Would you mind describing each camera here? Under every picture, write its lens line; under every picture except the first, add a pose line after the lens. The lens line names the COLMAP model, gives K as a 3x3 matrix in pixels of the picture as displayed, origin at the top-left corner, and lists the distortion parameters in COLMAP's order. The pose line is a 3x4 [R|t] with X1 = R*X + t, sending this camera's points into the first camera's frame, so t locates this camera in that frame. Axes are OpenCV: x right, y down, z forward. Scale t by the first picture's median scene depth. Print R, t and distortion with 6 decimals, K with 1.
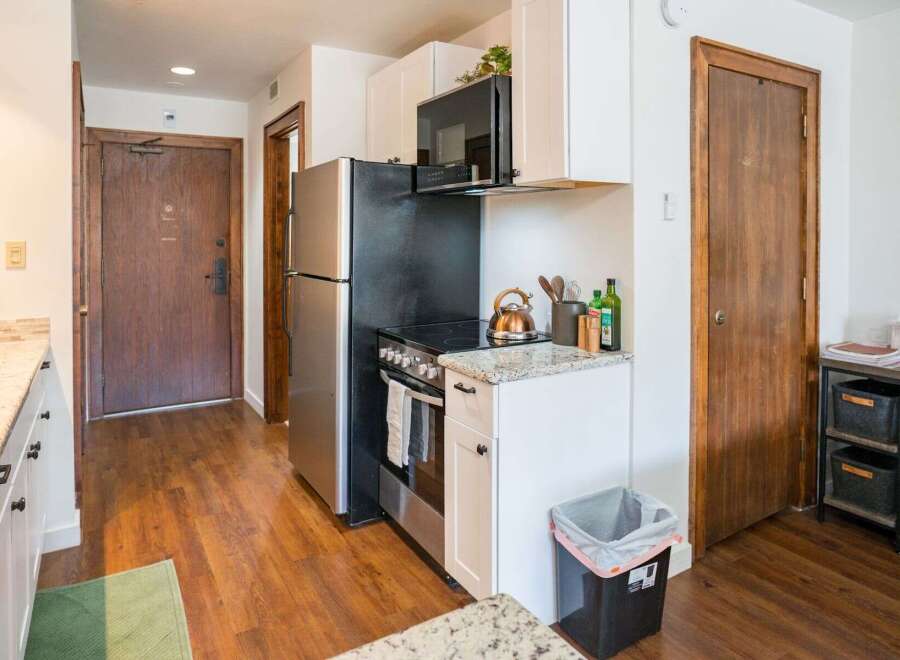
lens RADIAL K [[571.3, 0, 432.3], [0, 571.3, 243.9], [0, 0, 1]] dist [-0.025263, 0.009600]
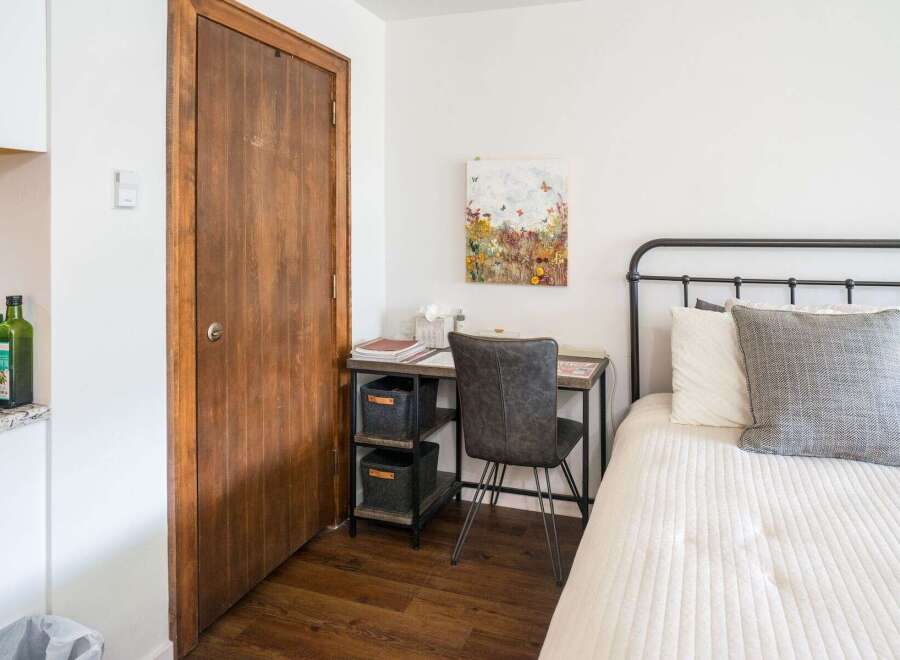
lens RADIAL K [[573.7, 0, 493.4], [0, 573.7, 210.4], [0, 0, 1]] dist [-0.028994, 0.007812]
pose [[0.755759, 0.020153, 0.654540, 0.263983], [0.012568, 0.998896, -0.045268, -0.000173], [-0.654729, 0.042438, 0.754671, 0.128048]]
